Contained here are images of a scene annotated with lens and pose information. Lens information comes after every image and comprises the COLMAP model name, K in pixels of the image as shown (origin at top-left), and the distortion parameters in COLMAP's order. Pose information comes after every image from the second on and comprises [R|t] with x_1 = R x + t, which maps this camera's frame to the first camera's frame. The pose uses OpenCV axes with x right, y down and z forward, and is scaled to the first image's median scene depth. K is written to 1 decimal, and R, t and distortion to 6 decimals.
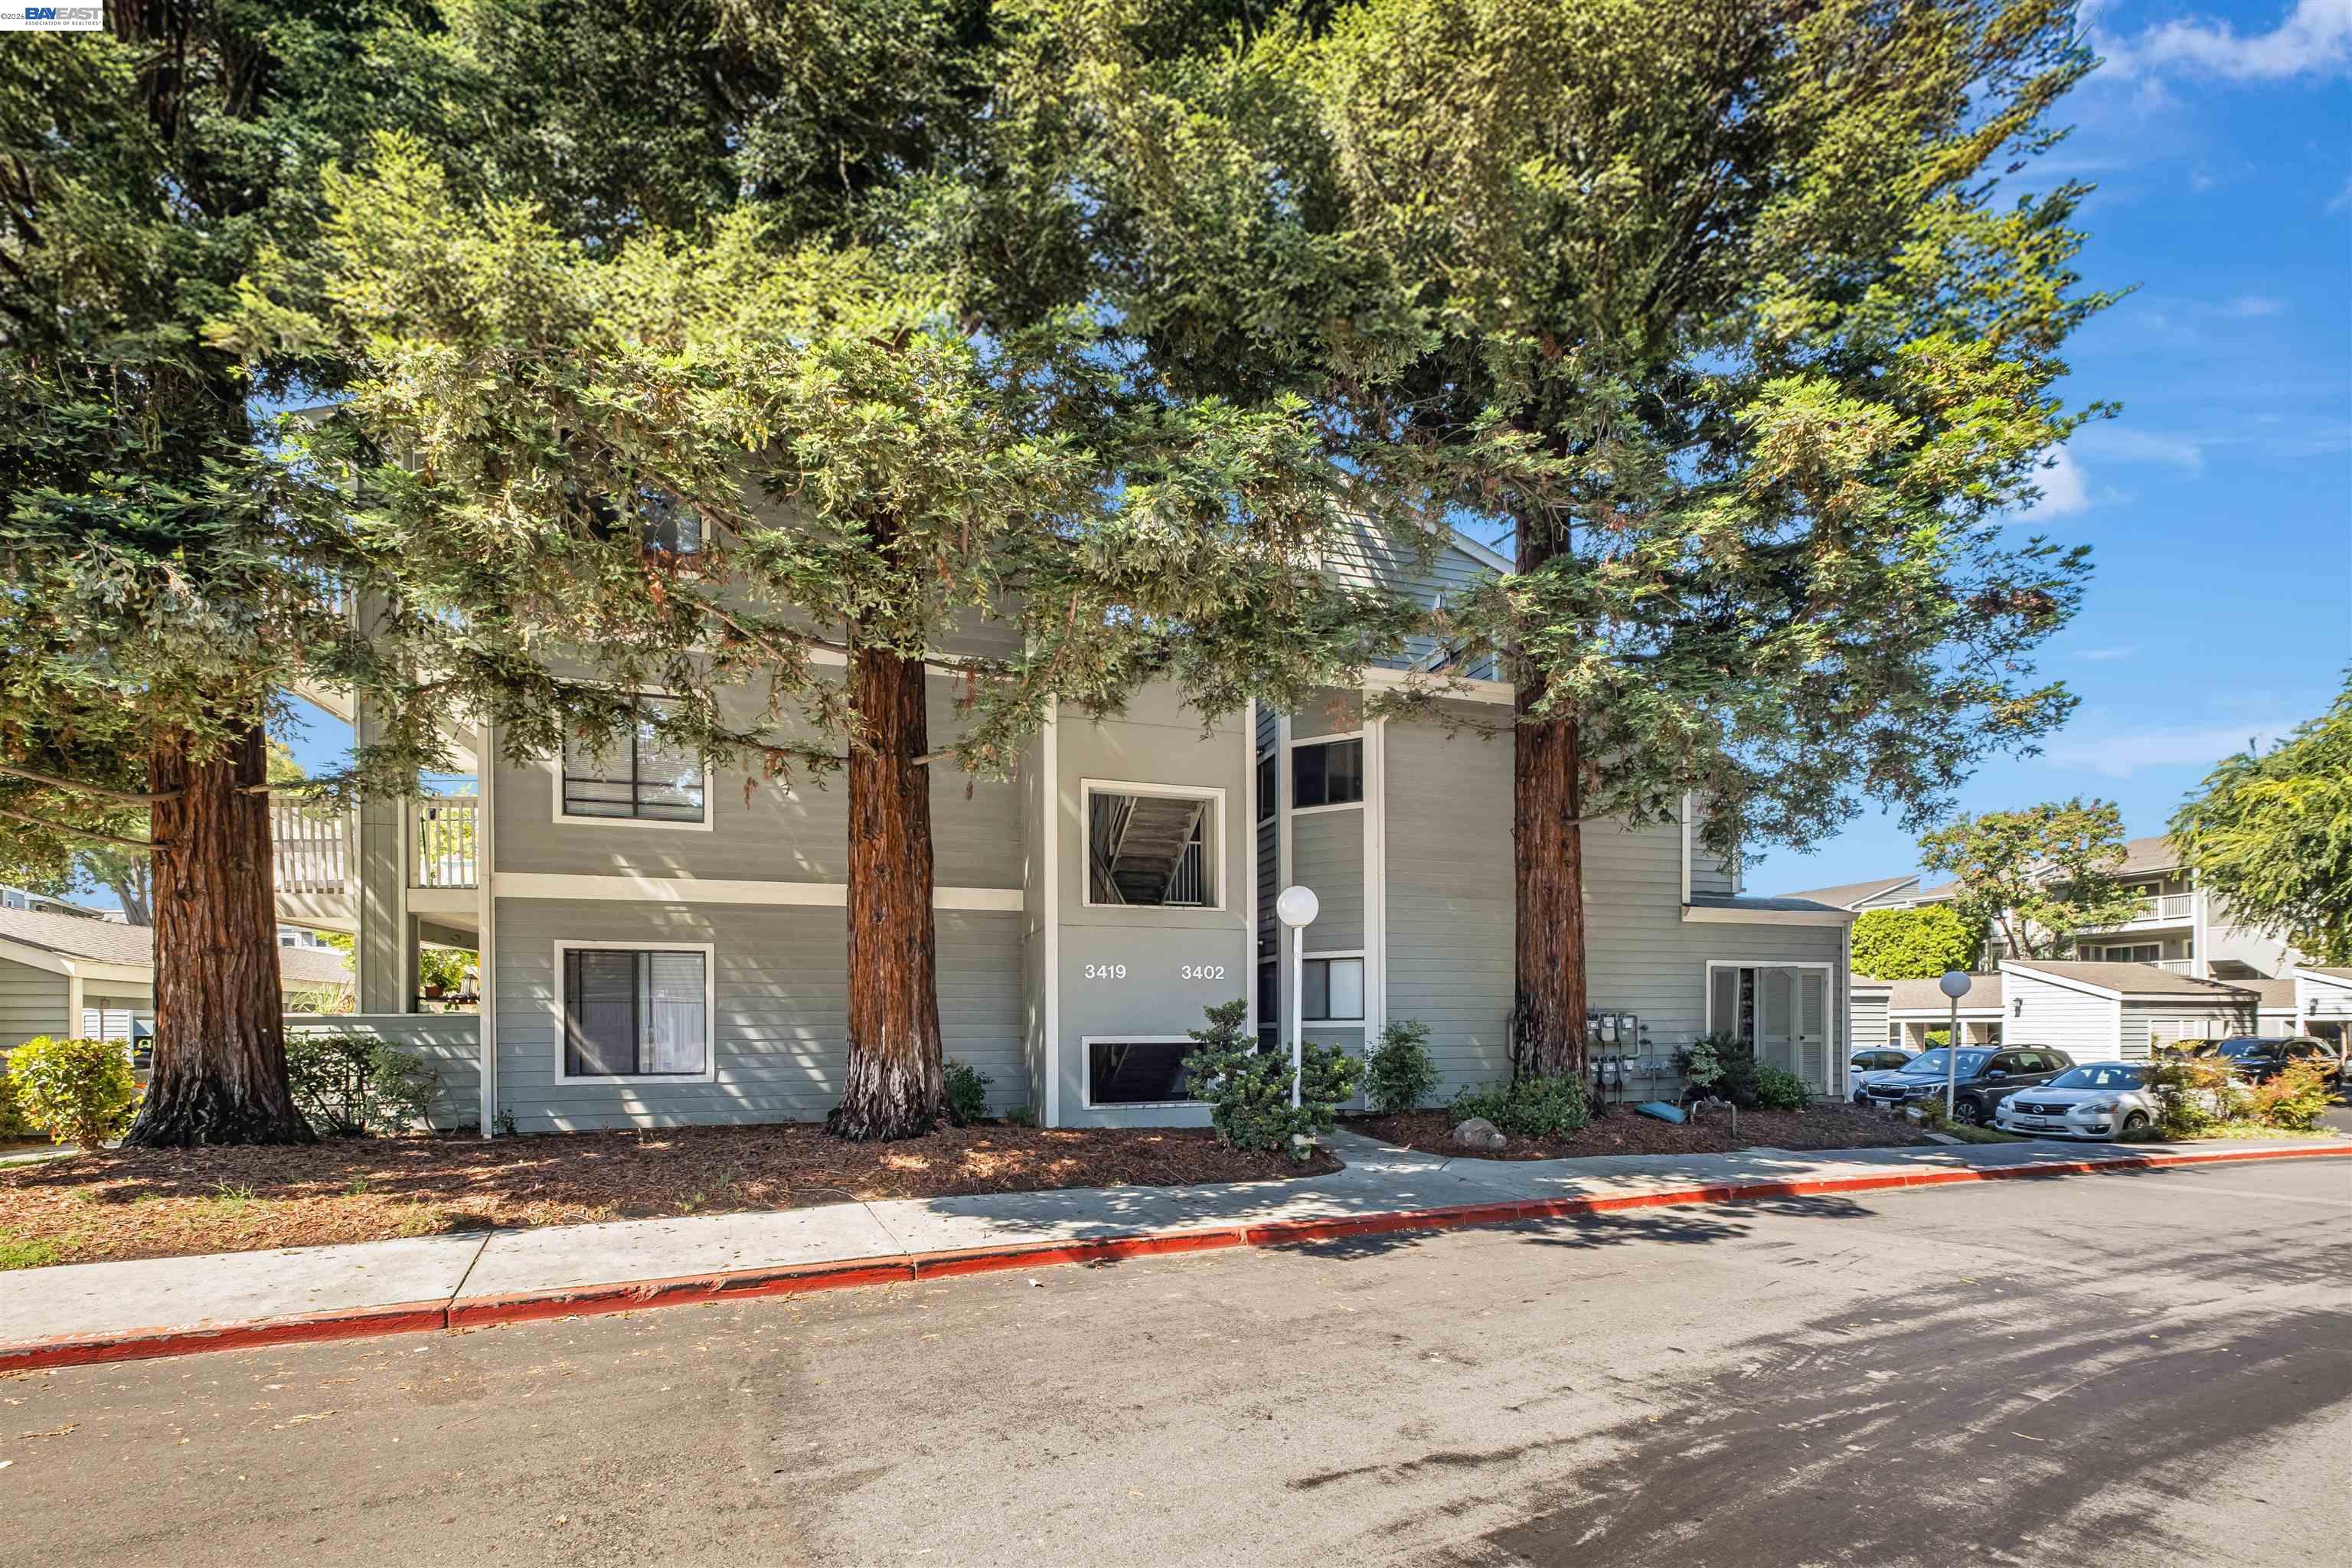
lens RADIAL K [[1022.6, 0, 1176.2], [0, 1022.6, 790.0], [0, 0, 1]] dist [0.004868, -0.003822]
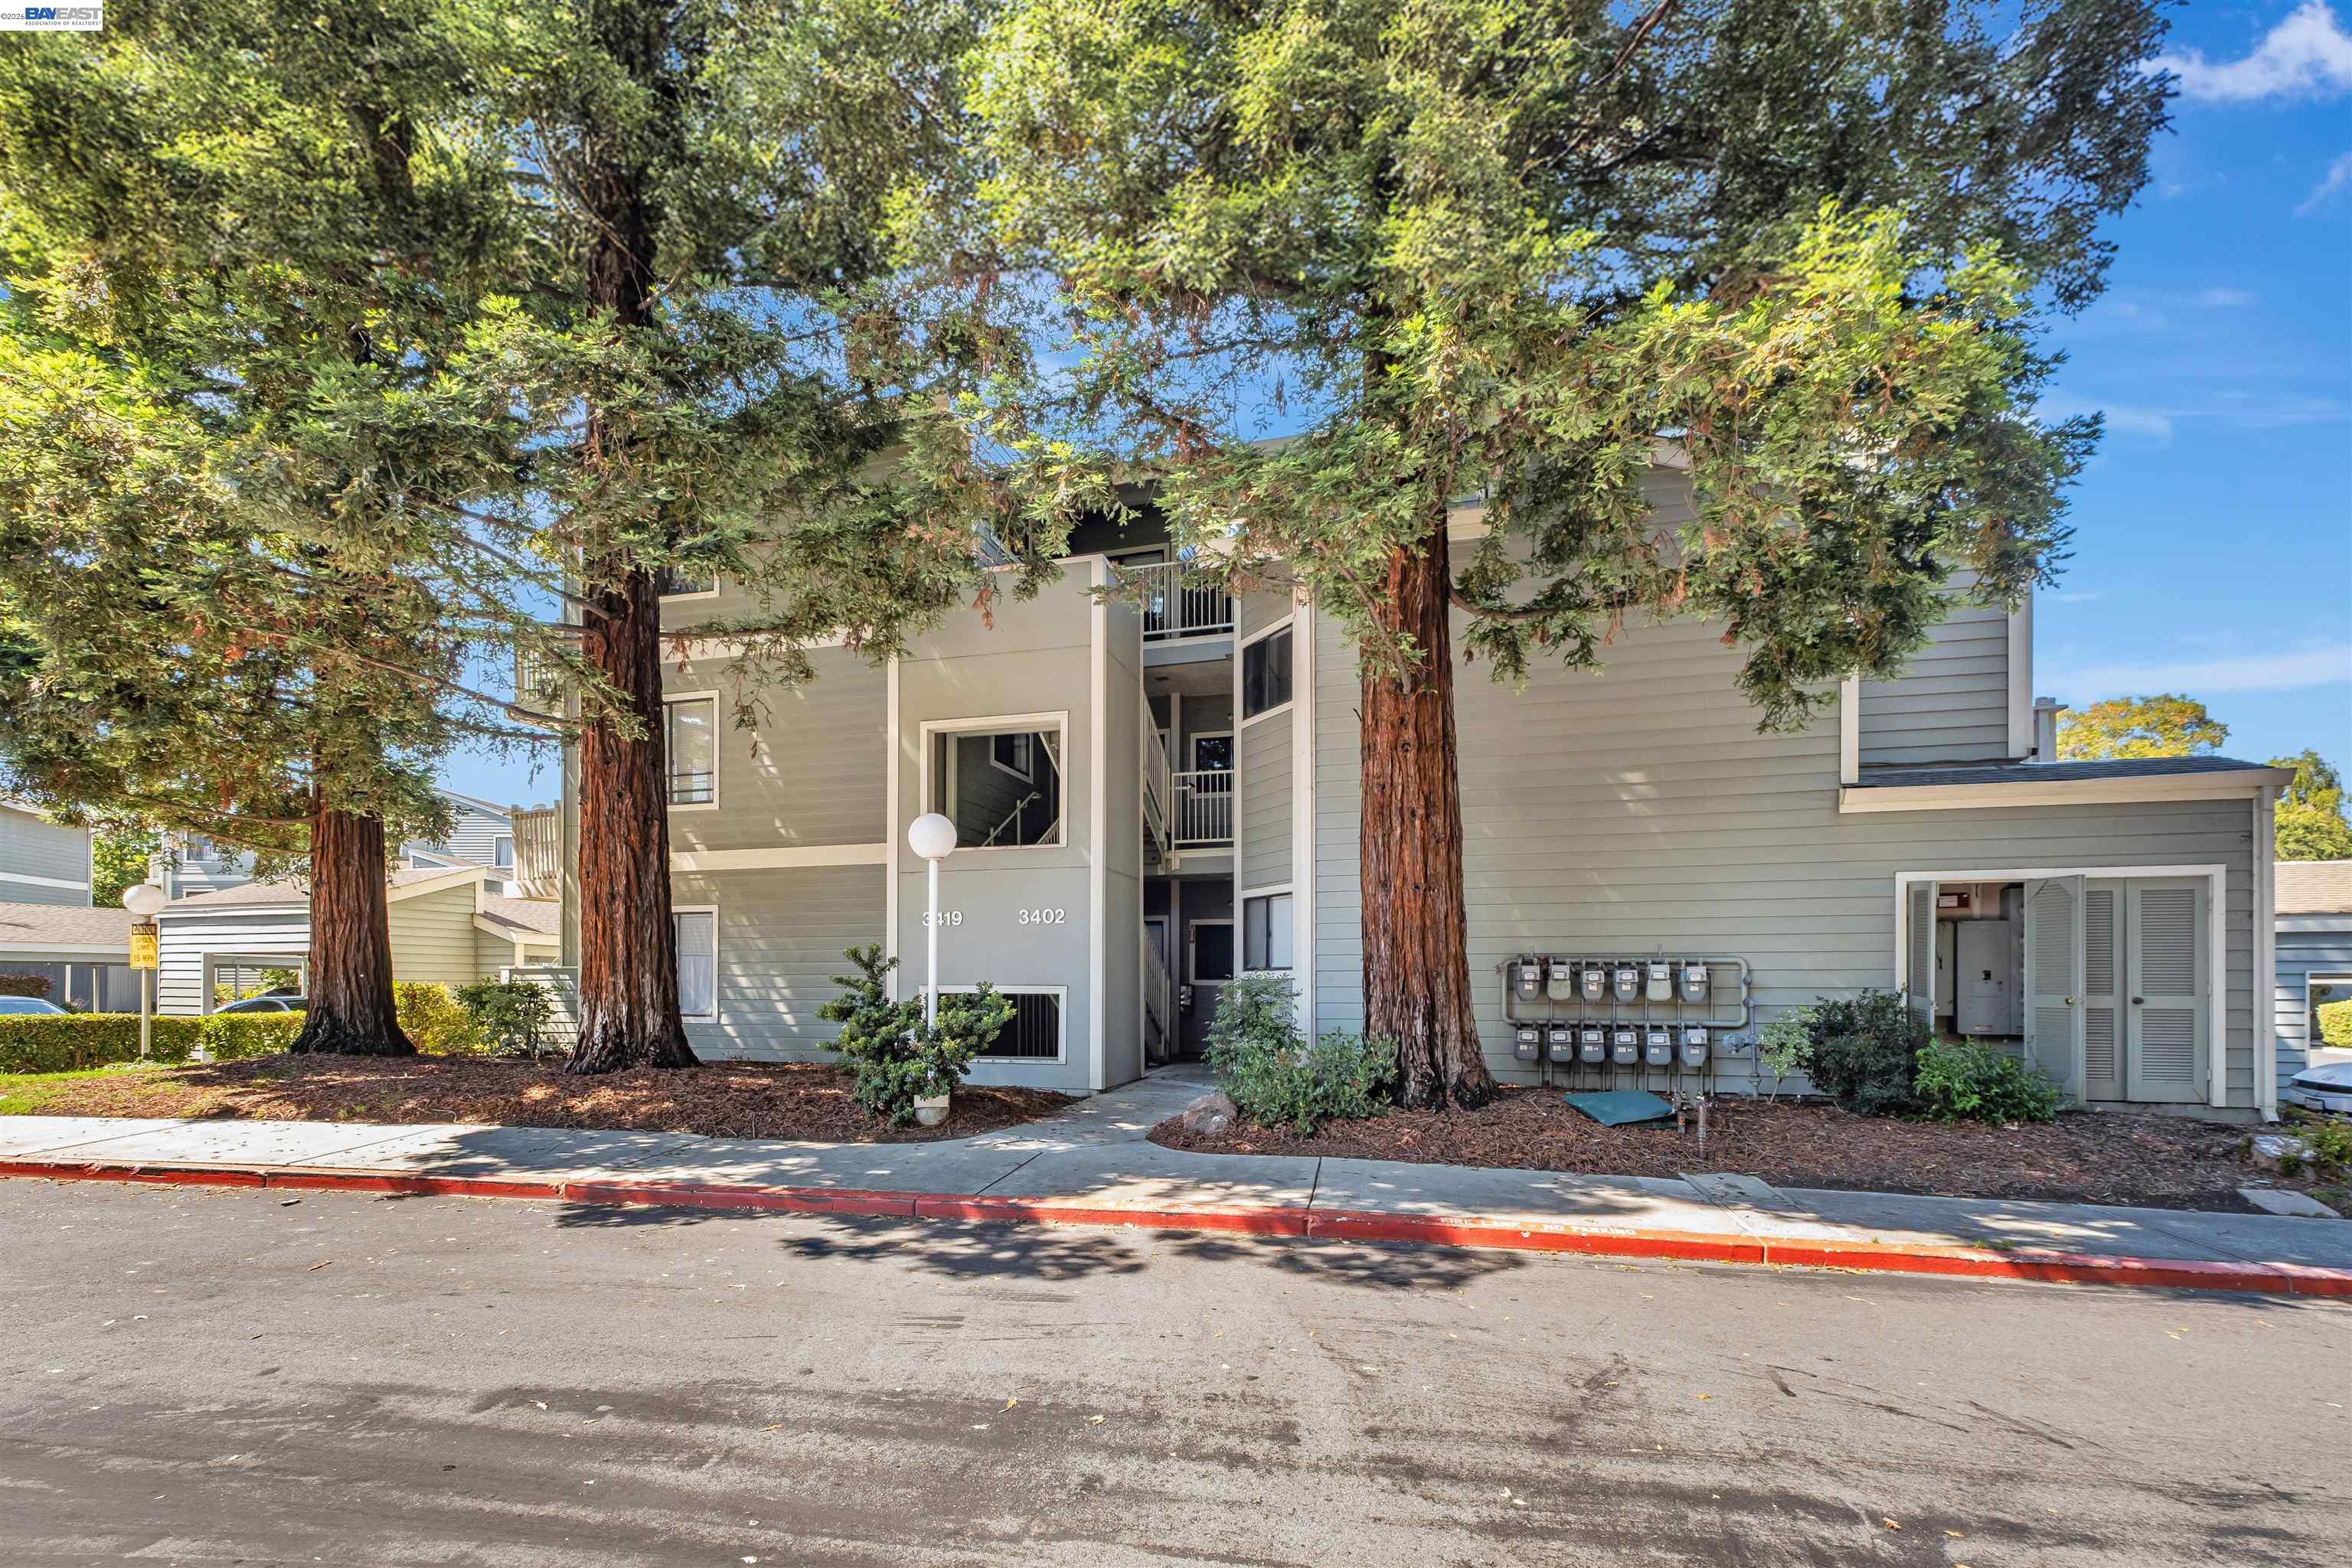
lens RADIAL K [[1022.6, 0, 1175.5], [0, 1022.6, 778.9], [0, 0, 1]] dist [0.004868, -0.003822]
pose [[0.829501, -0.105327, -0.548483, 0.644788], [0.119257, 0.992810, -0.010293, 0.083710], [0.545624, -0.056872, 0.836098, 0.326002]]
